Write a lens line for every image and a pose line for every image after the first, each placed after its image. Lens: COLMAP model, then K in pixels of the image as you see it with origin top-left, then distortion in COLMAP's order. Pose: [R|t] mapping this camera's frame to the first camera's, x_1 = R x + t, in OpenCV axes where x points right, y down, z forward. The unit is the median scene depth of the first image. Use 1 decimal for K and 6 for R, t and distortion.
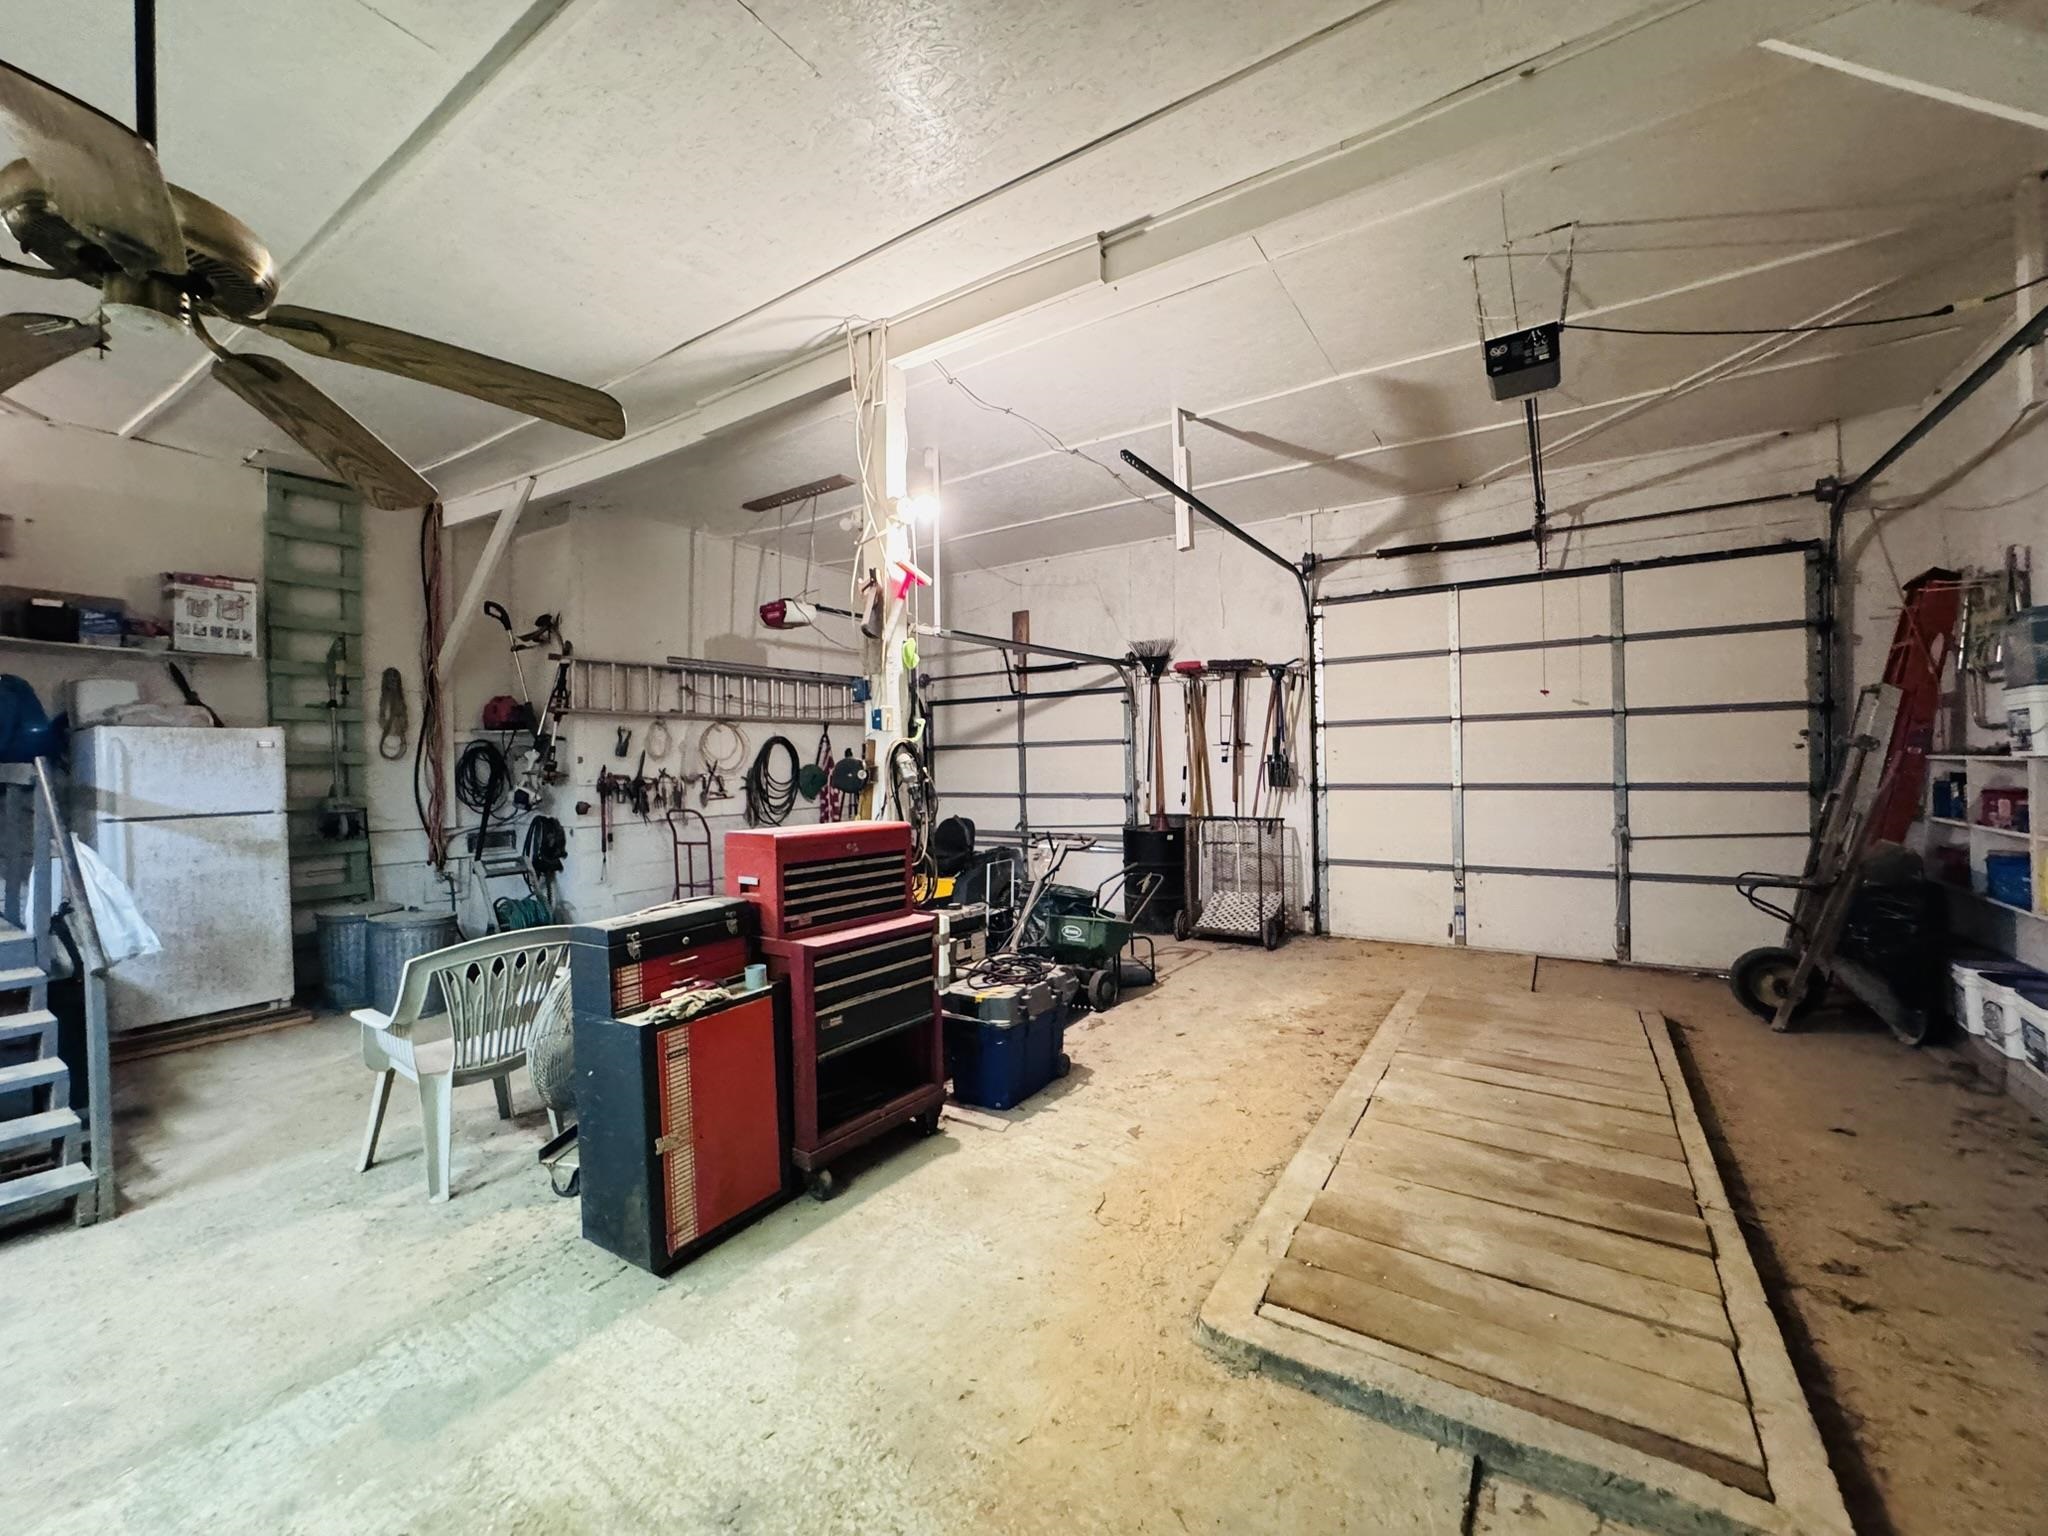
lens RADIAL K [[816.5, 0, 1025.8], [0, 816.5, 772.2], [0, 0, 1]] dist [-0.003475, -0.000624]
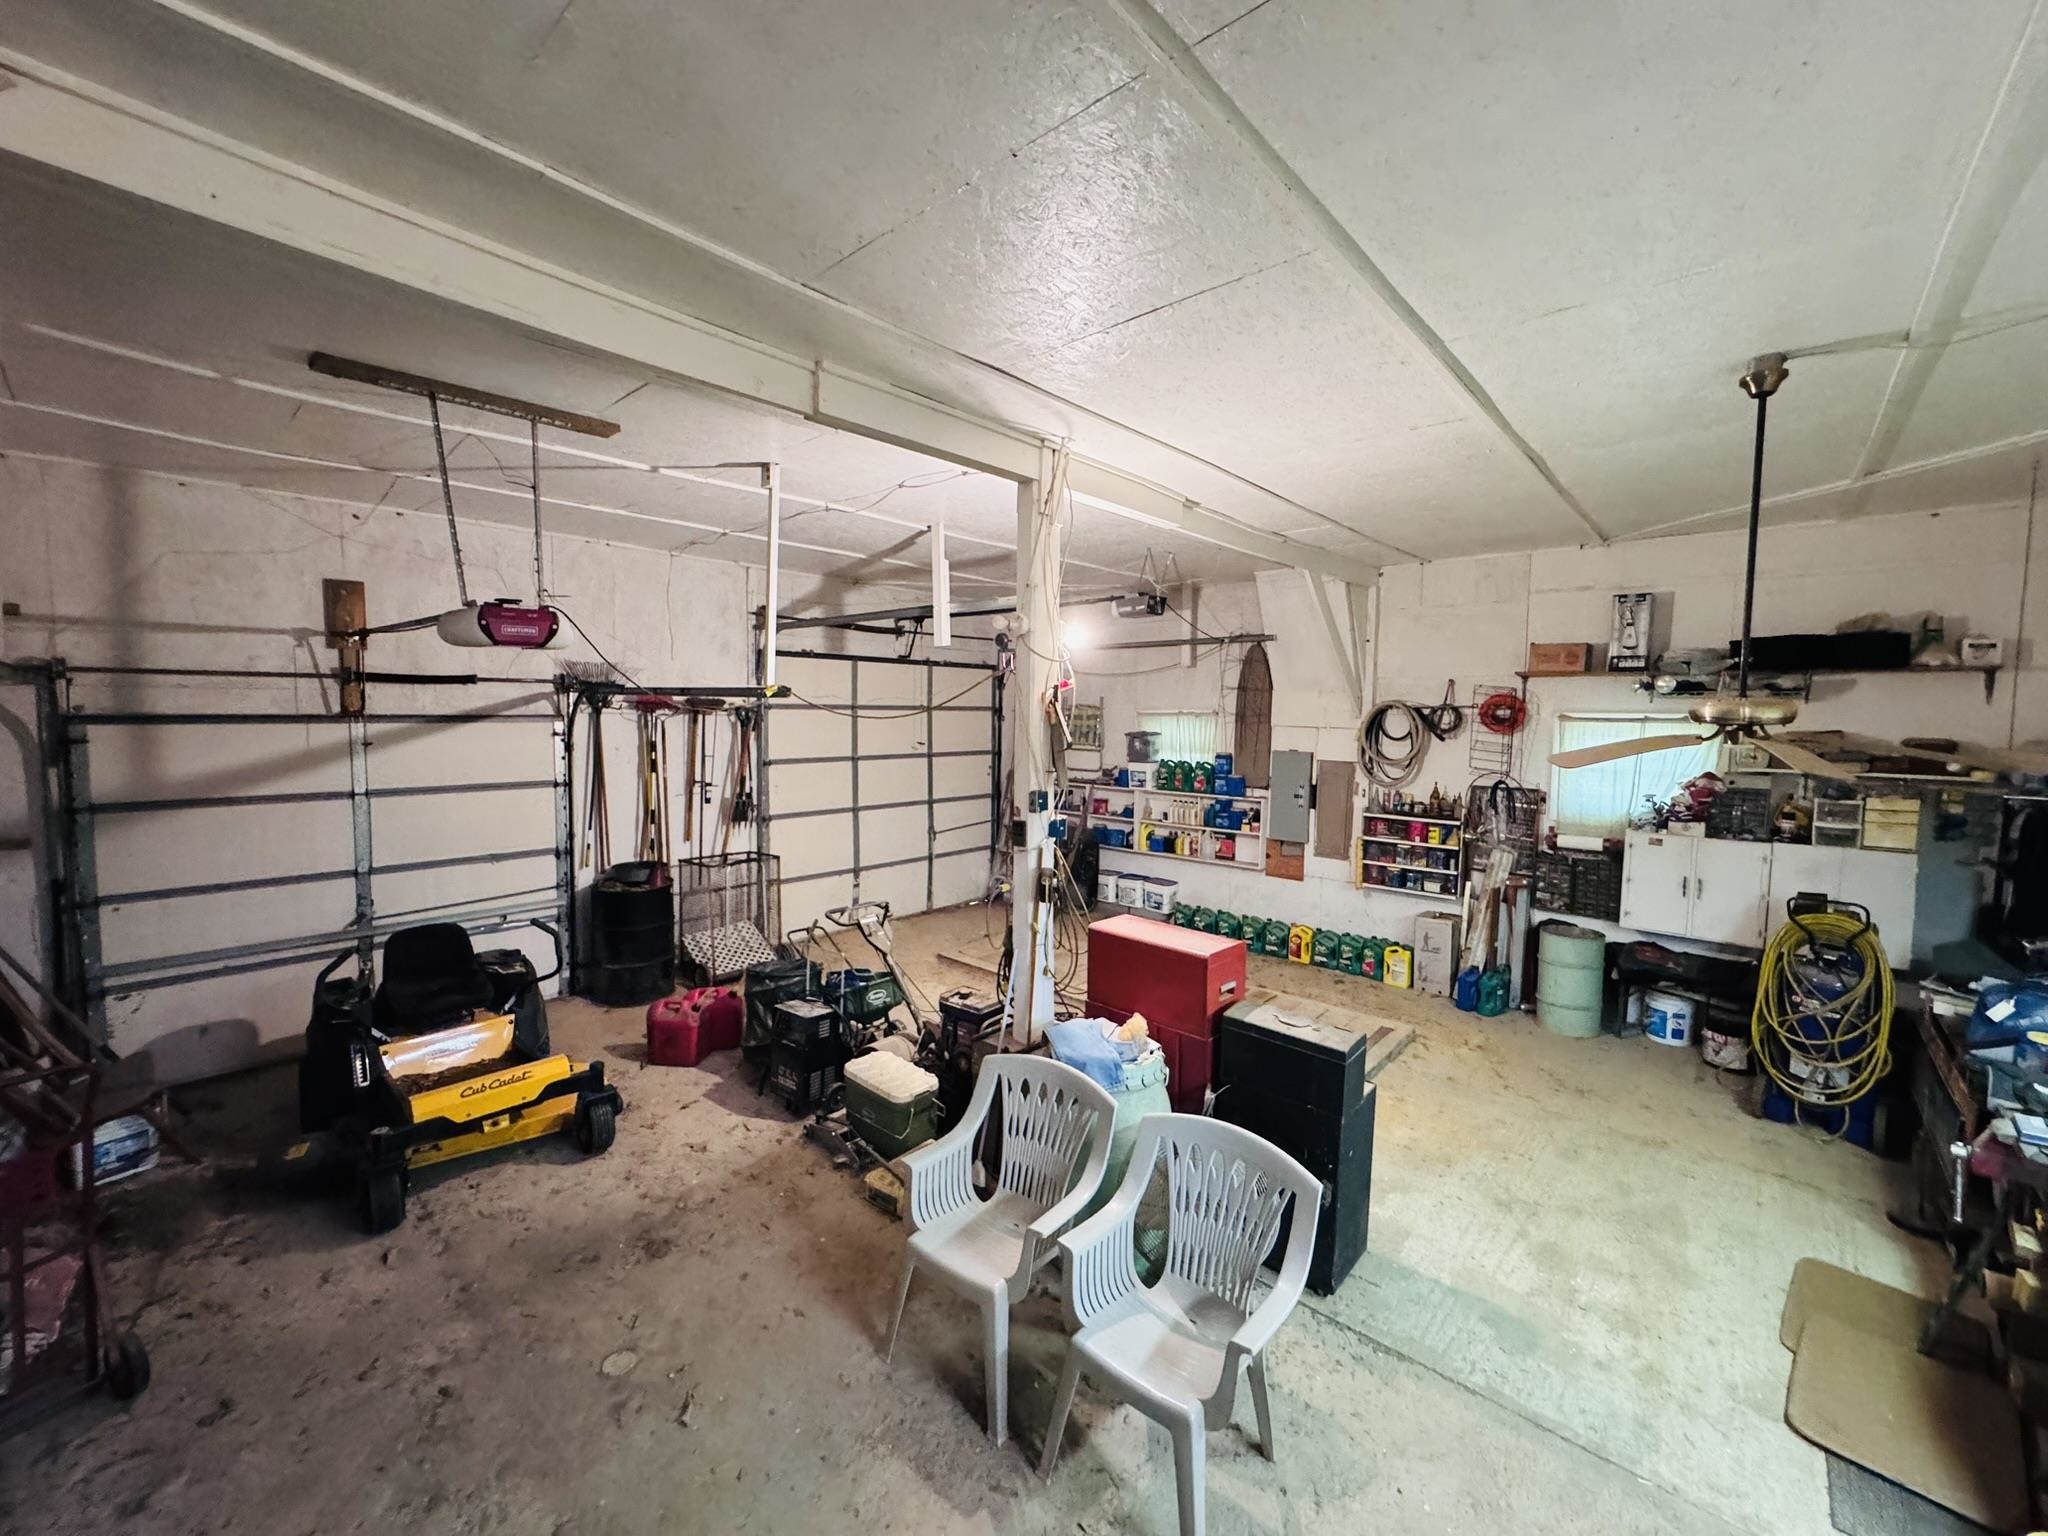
lens RADIAL K [[816.5, 0, 1021.3], [0, 816.5, 764.6], [0, 0, 1]] dist [-0.003475, -0.000624]
pose [[0.158560, -0.041316, 0.986484, -0.612622], [0.003469, 0.999141, 0.041288, -0.090252], [-0.987343, -0.003124, 0.158568, 0.433309]]
